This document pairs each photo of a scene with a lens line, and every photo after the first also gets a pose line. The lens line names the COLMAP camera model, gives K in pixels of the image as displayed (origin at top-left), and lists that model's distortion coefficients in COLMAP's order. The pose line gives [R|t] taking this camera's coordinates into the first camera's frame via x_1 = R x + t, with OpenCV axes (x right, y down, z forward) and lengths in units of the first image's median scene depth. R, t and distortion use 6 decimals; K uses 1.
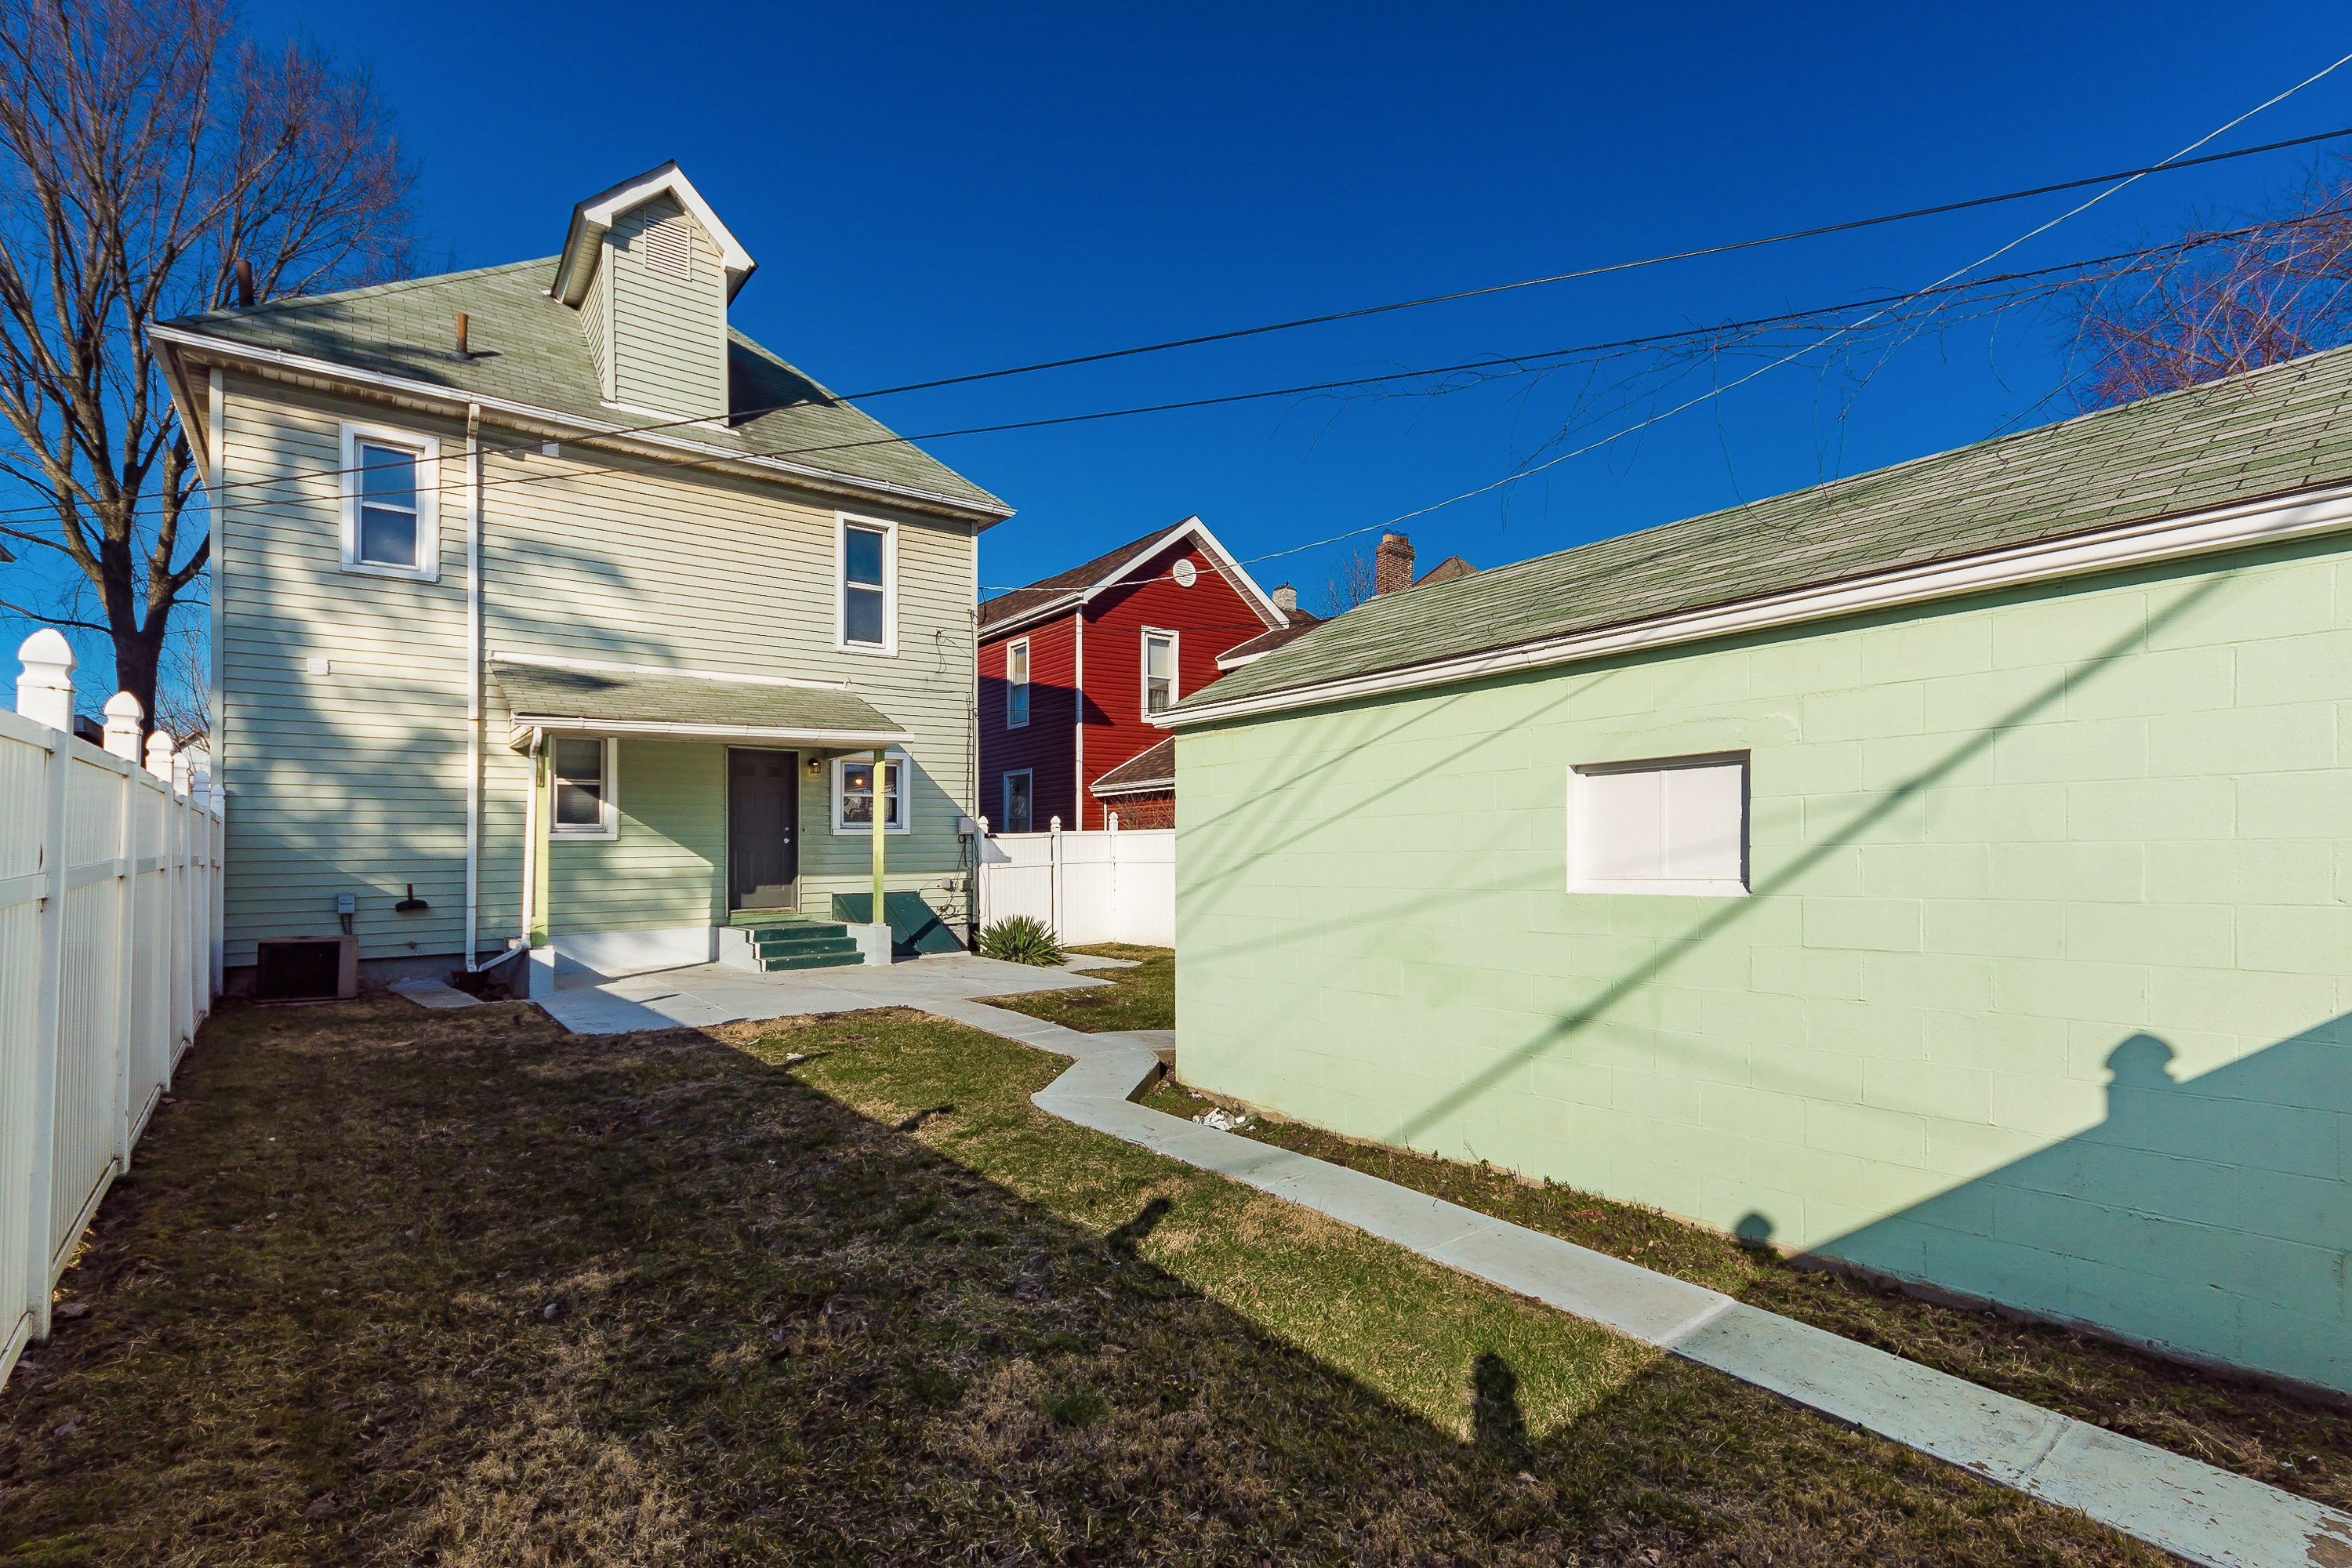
lens RADIAL K [[1037.7, 0, 1176.0], [0, 1037.7, 784.0], [0, 0, 1]] dist [-0.001108, 0.000470]
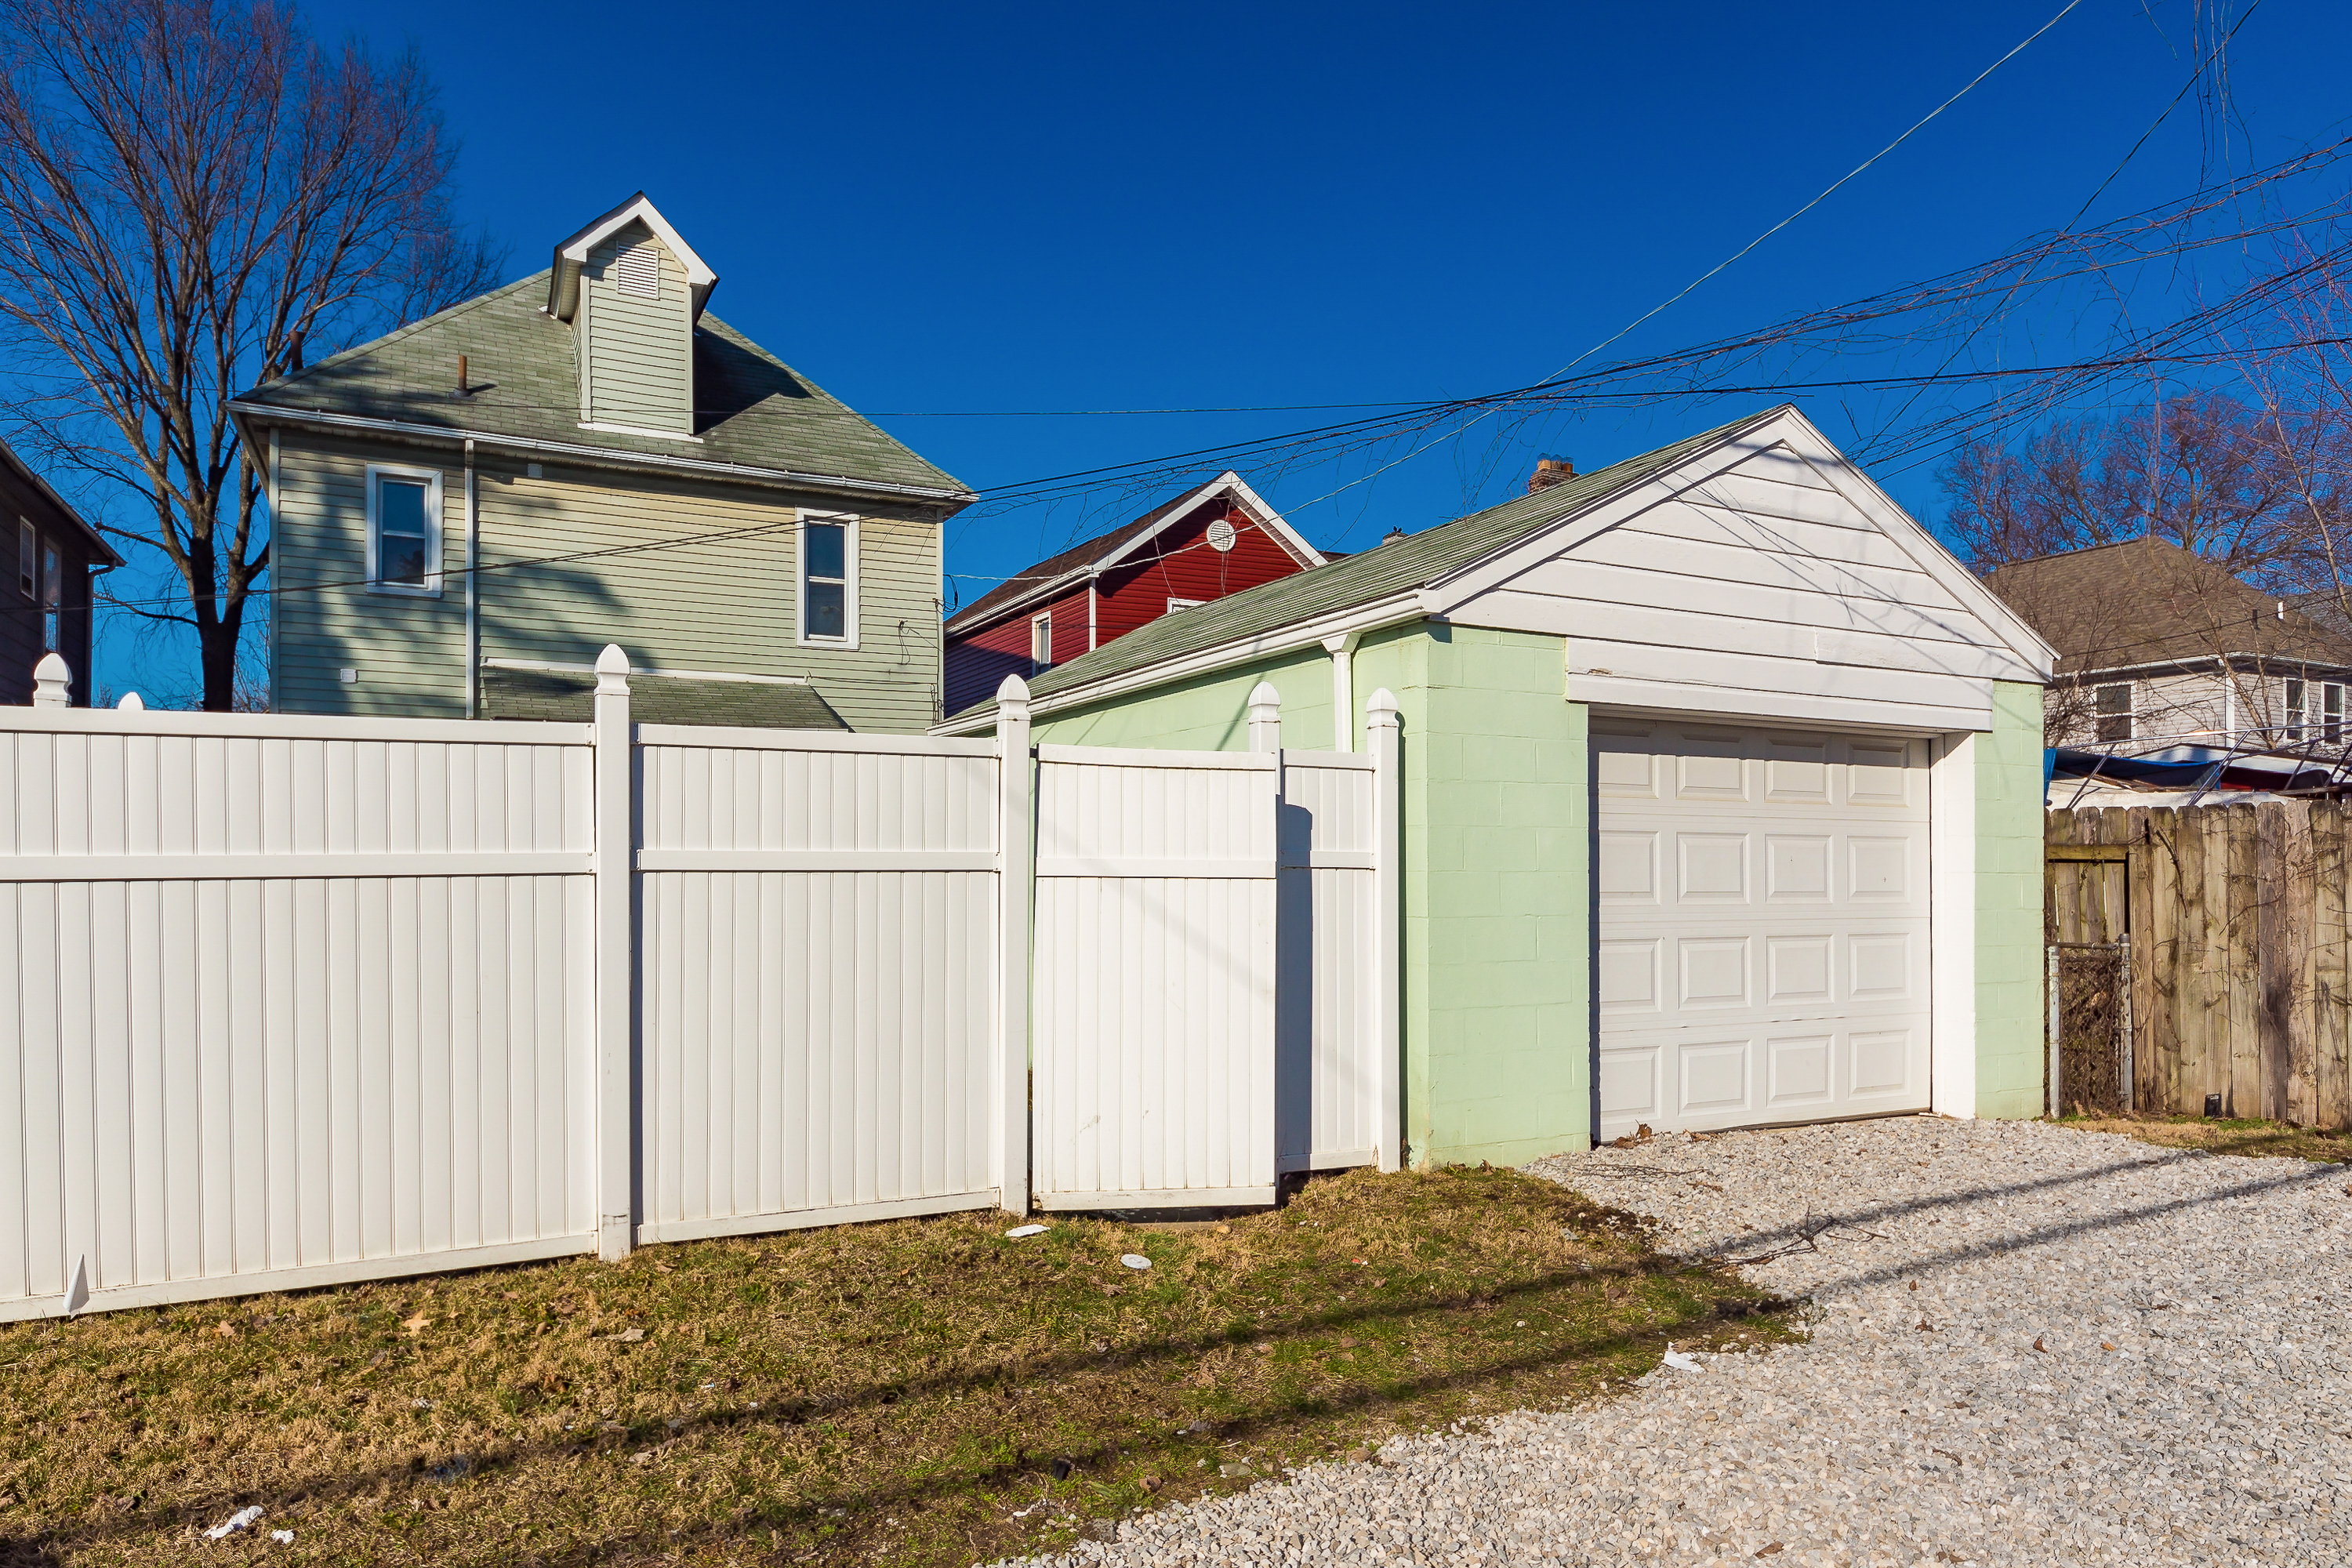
lens RADIAL K [[1458.7, 0, 1176.0], [0, 1458.7, 784.0], [0, 0, 1]] dist [-0.021817, -0.002045]
pose [[0.979978, 0.006537, -0.198999, 0.331073], [-0.004046, 0.999908, 0.012922, -0.013919], [0.199065, -0.011858, 0.979915, -0.332767]]
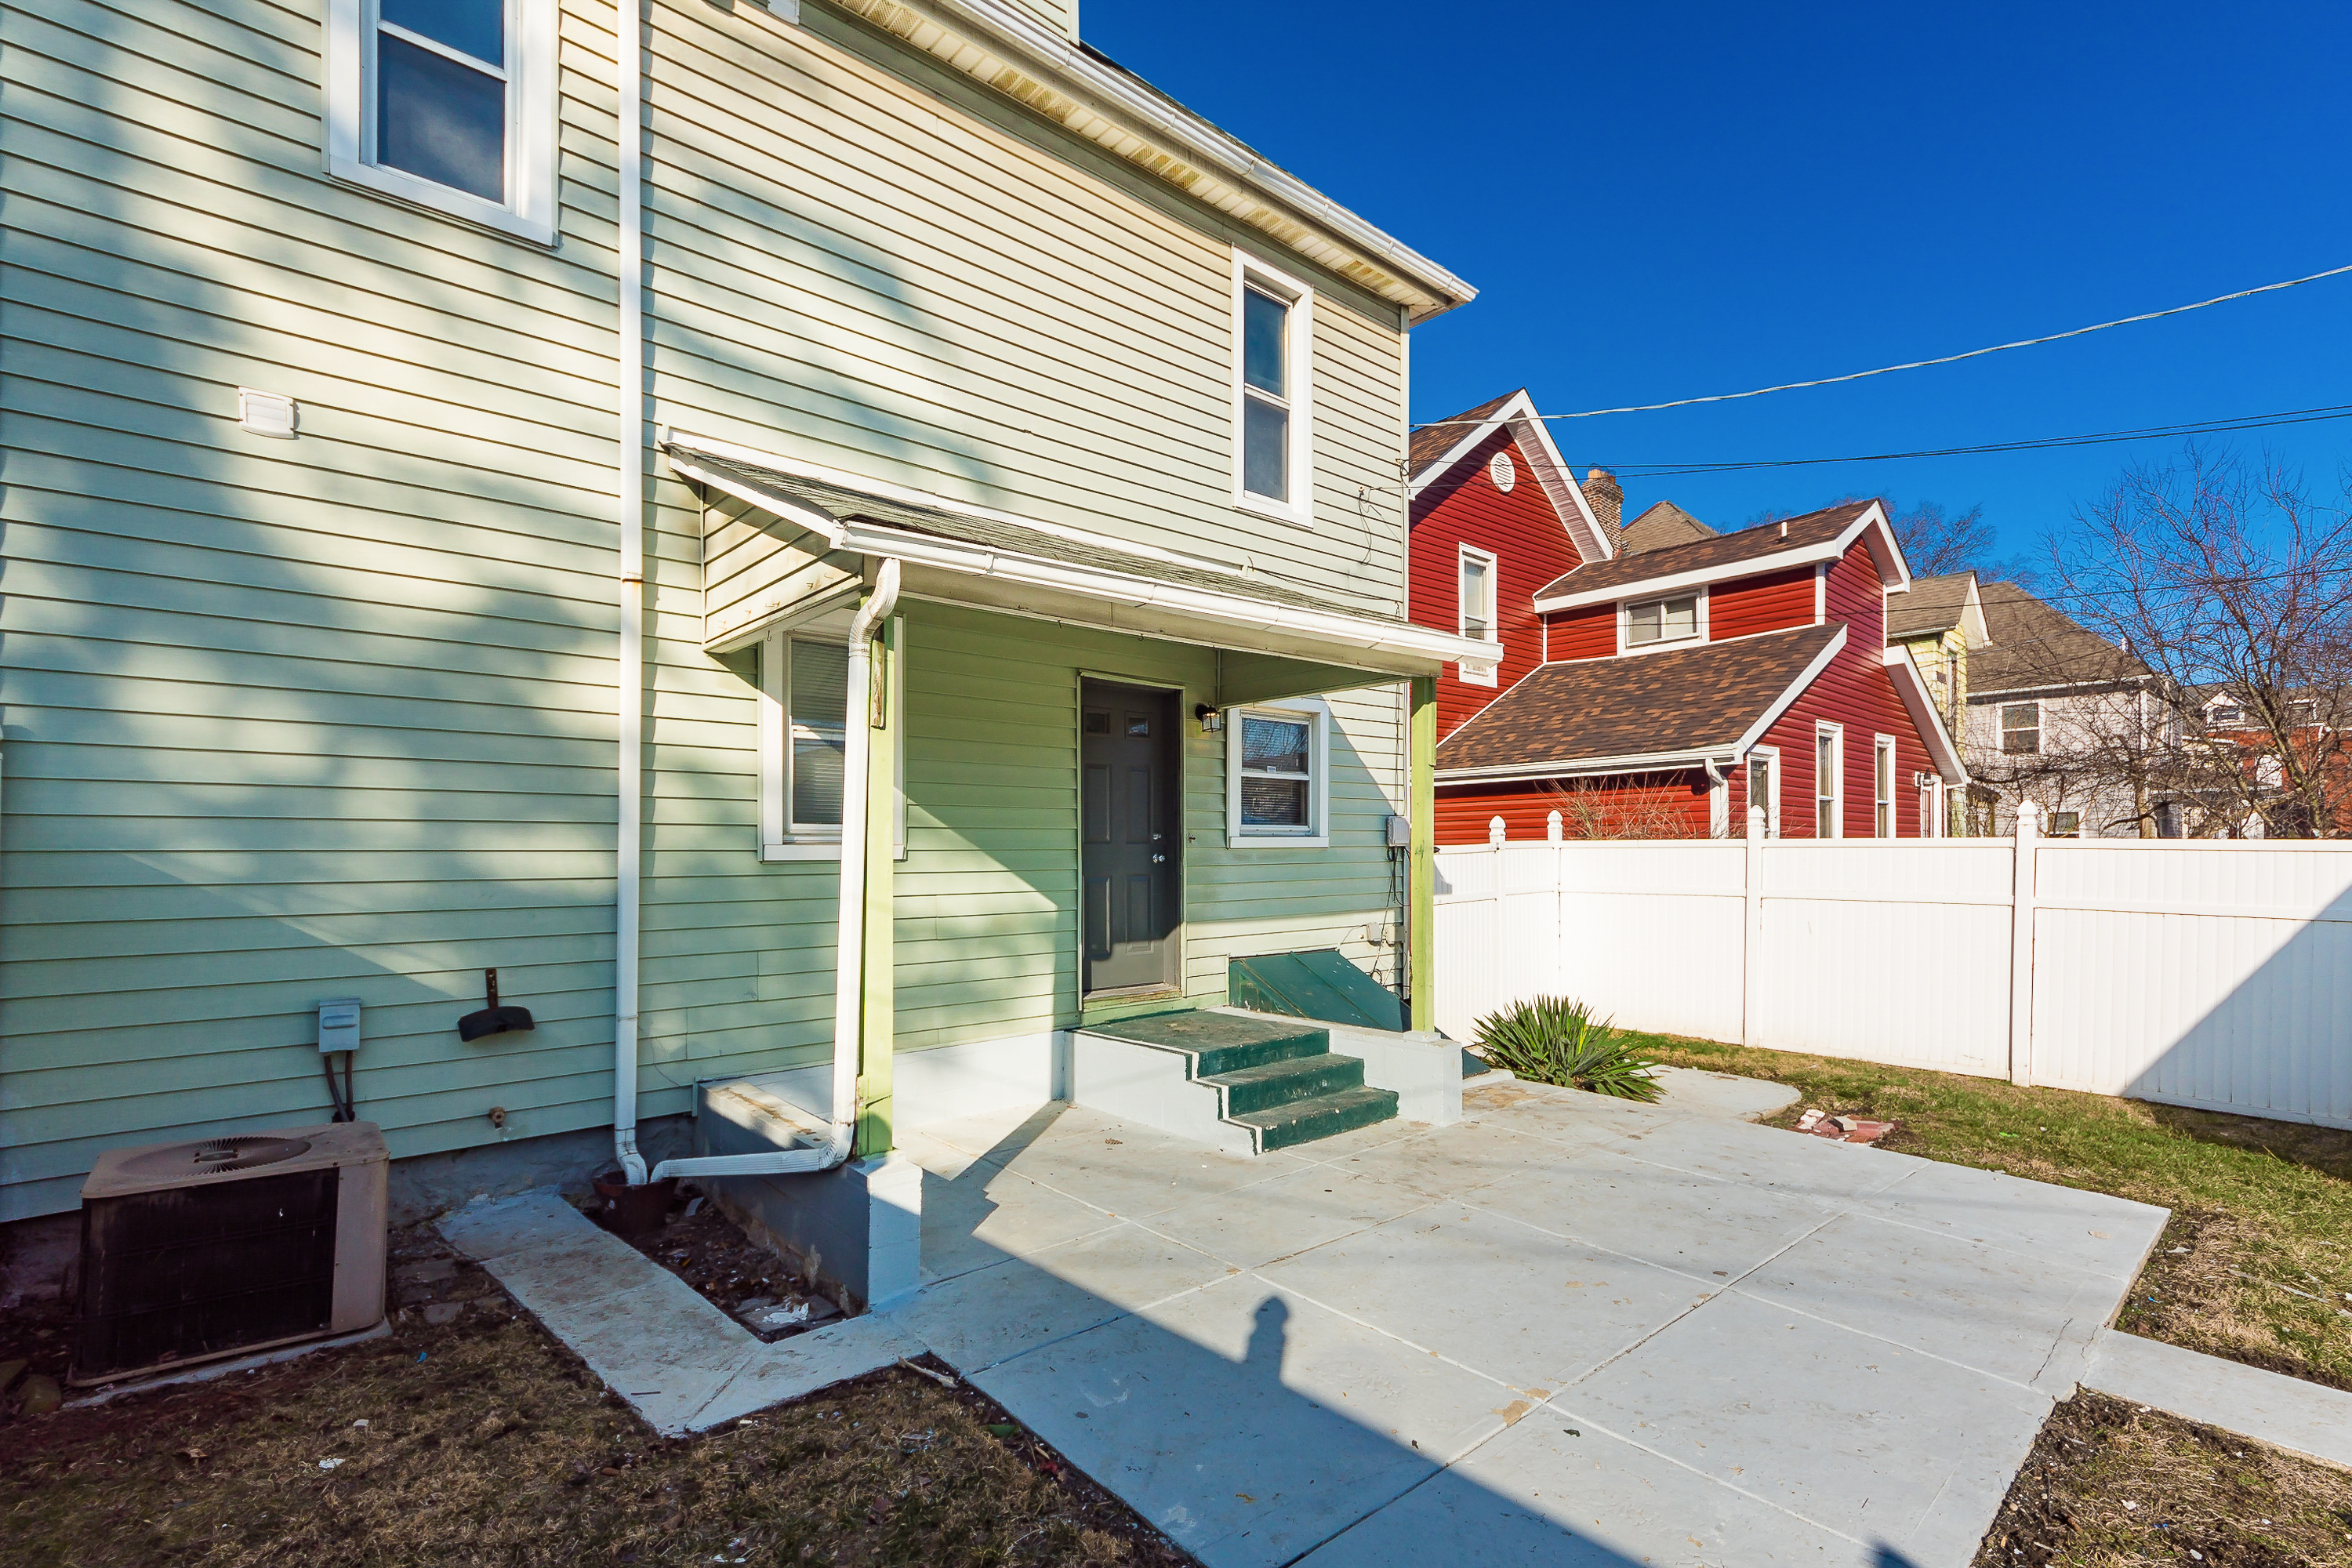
lens RADIAL K [[971.9, 0, 1078.6], [0, 971.9, 793.5], [0, 0, 1]] dist [0.000275, 0.000150]
pose [[0.999471, 0.010065, 0.030914, -0.436879], [-0.010308, 0.999917, 0.007713, 0.018419], [-0.030834, -0.008028, 0.999492, 0.512866]]
